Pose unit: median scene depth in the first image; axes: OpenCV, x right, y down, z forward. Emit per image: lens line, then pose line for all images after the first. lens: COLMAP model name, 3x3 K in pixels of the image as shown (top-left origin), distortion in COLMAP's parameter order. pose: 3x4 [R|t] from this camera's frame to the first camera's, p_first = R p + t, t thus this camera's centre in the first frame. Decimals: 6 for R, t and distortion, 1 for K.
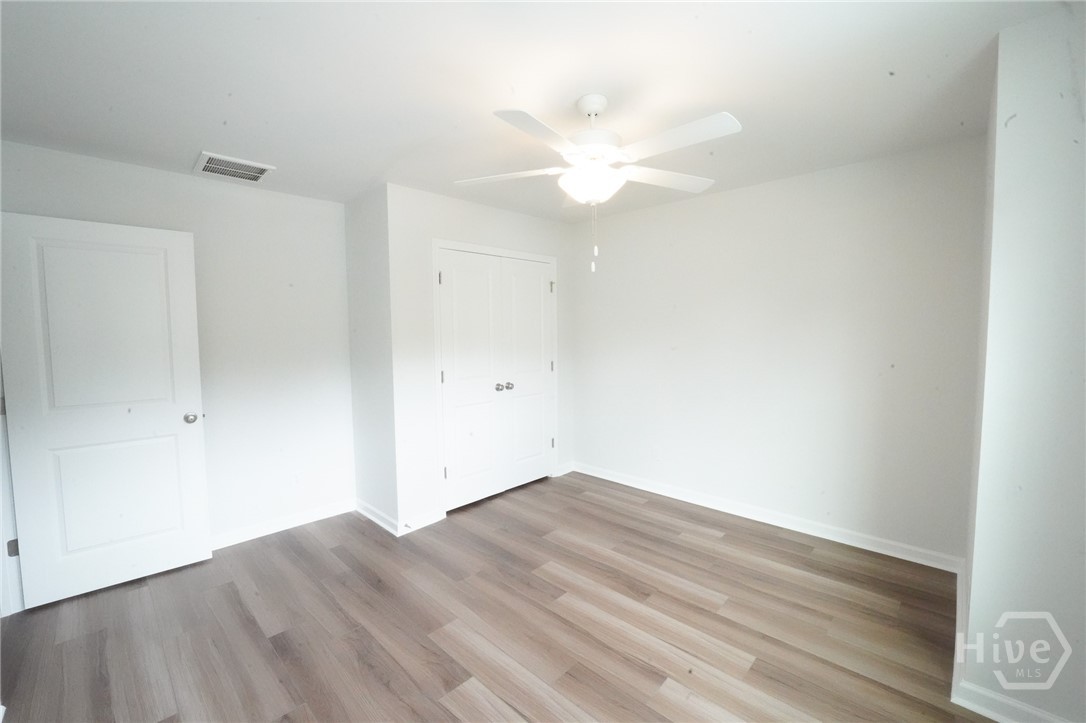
lens RADIAL K [[444.1, 0, 538.6], [0, 444.1, 361.8], [0, 0, 1]] dist [-0.025155, 0.000107]
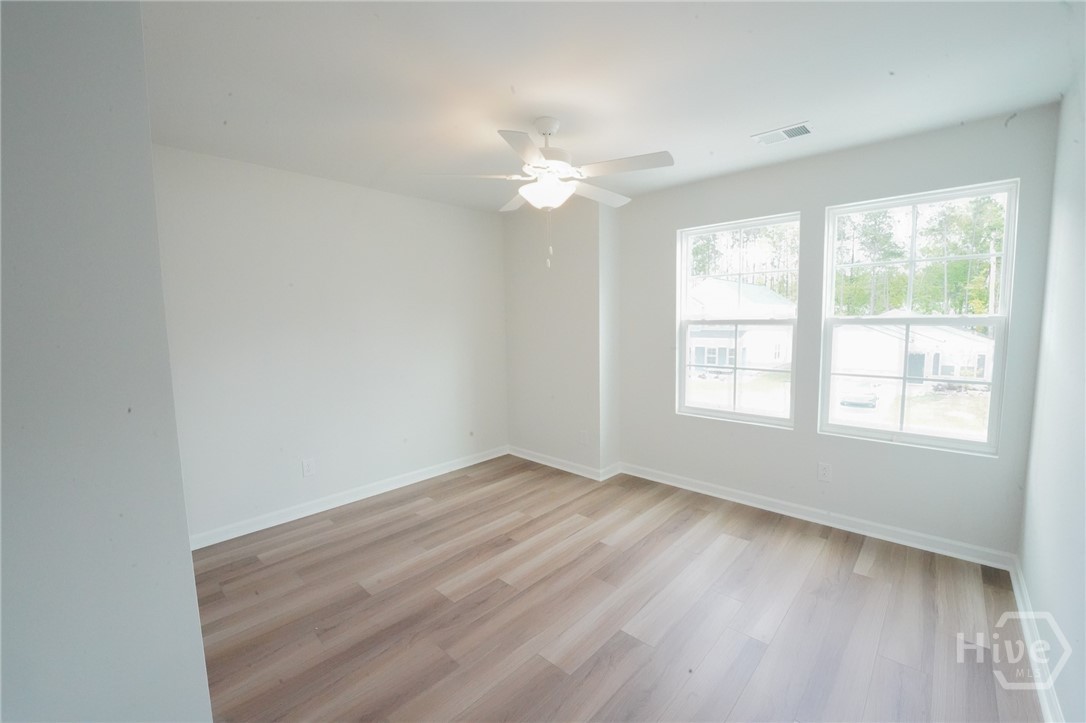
lens RADIAL K [[444.1, 0, 538.6], [0, 444.1, 361.8], [0, 0, 1]] dist [-0.025155, 0.000107]
pose [[-0.015338, -0.081967, 0.996517, -0.844924], [0.088398, 0.992621, 0.083007, -0.039535], [-0.995967, 0.089363, -0.007979, 0.822705]]
